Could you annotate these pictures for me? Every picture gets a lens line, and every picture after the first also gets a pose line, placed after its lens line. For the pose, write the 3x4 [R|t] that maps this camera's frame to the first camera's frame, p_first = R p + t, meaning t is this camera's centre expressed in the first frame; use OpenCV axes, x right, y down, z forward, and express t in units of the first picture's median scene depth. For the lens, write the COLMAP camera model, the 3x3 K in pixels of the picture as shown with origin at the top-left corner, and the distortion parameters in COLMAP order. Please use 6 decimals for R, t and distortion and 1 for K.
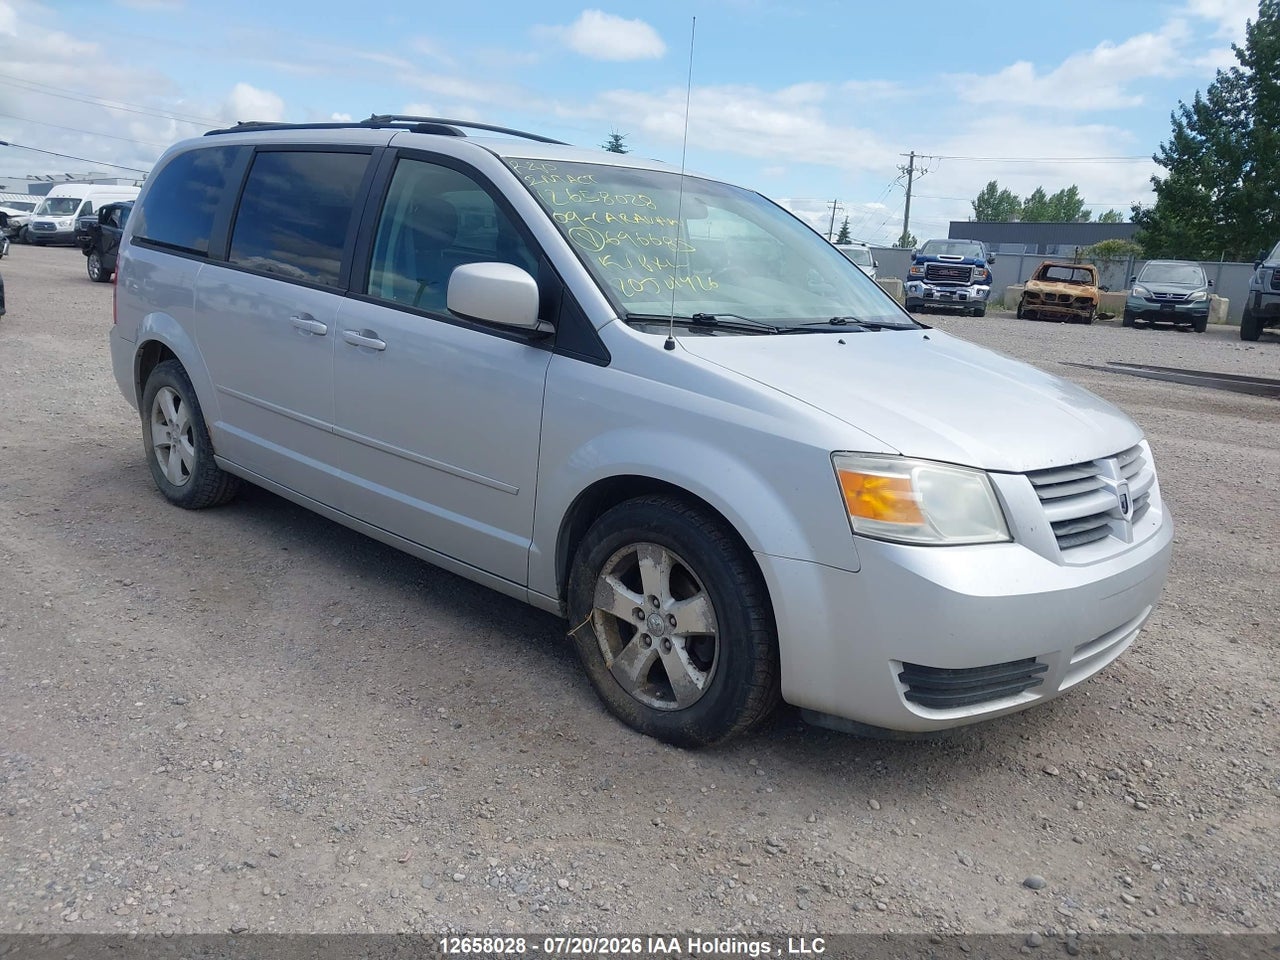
lens RADIAL K [[995.0, 0, 646.2], [0, 995.0, 487.1], [0, 0, 1]] dist [-0.029468, -0.028724]
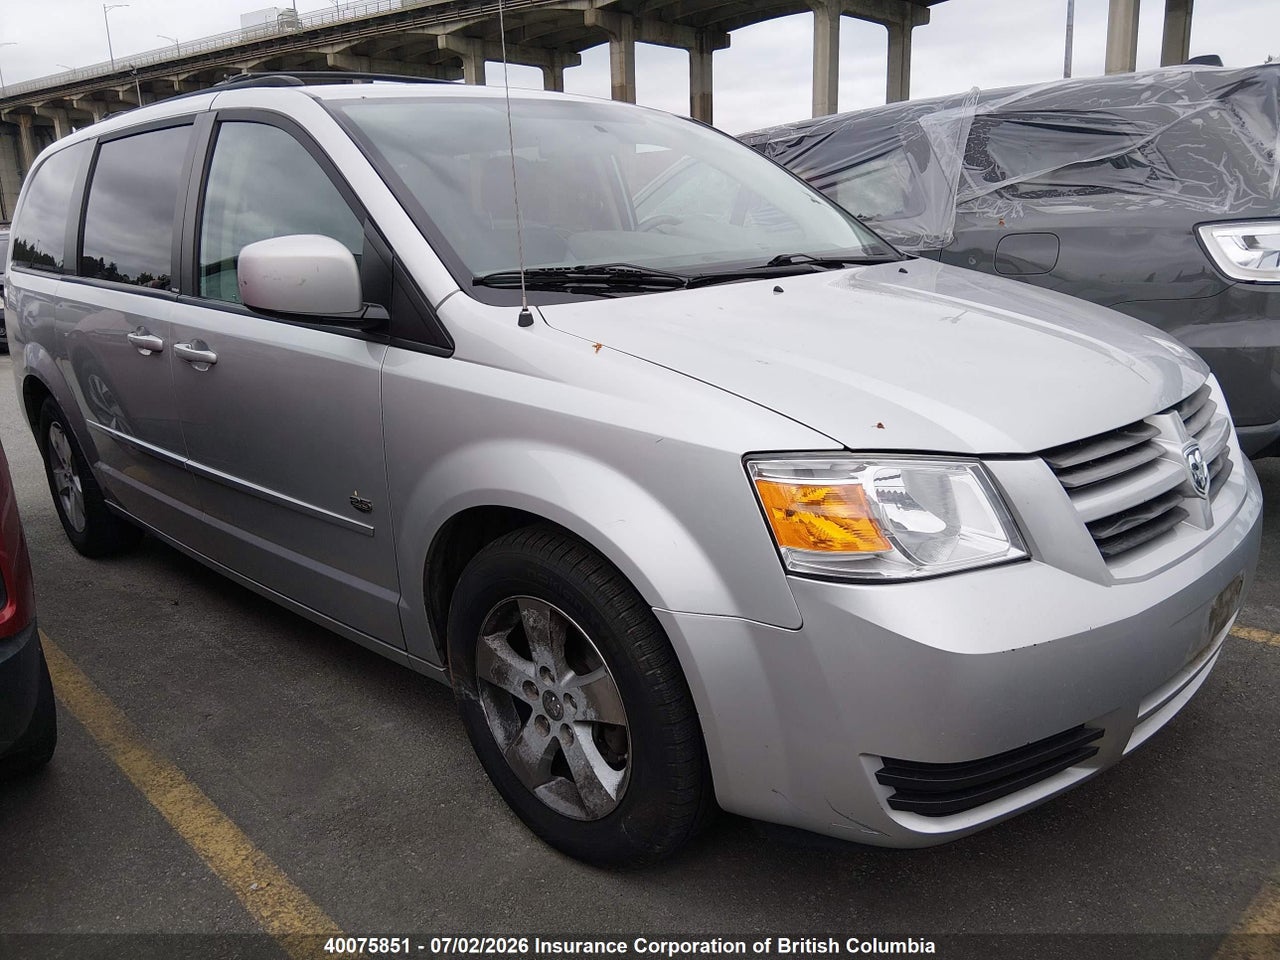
lens RADIAL K [[995.0, 0, 635.9], [0, 995.0, 476.8], [0, 0, 1]] dist [-0.029468, -0.028724]
pose [[0.993234, -0.101080, -0.057181, 0.131108], [0.102190, 0.994623, 0.016826, -0.033740], [0.055173, -0.022556, 0.998222, 0.281752]]
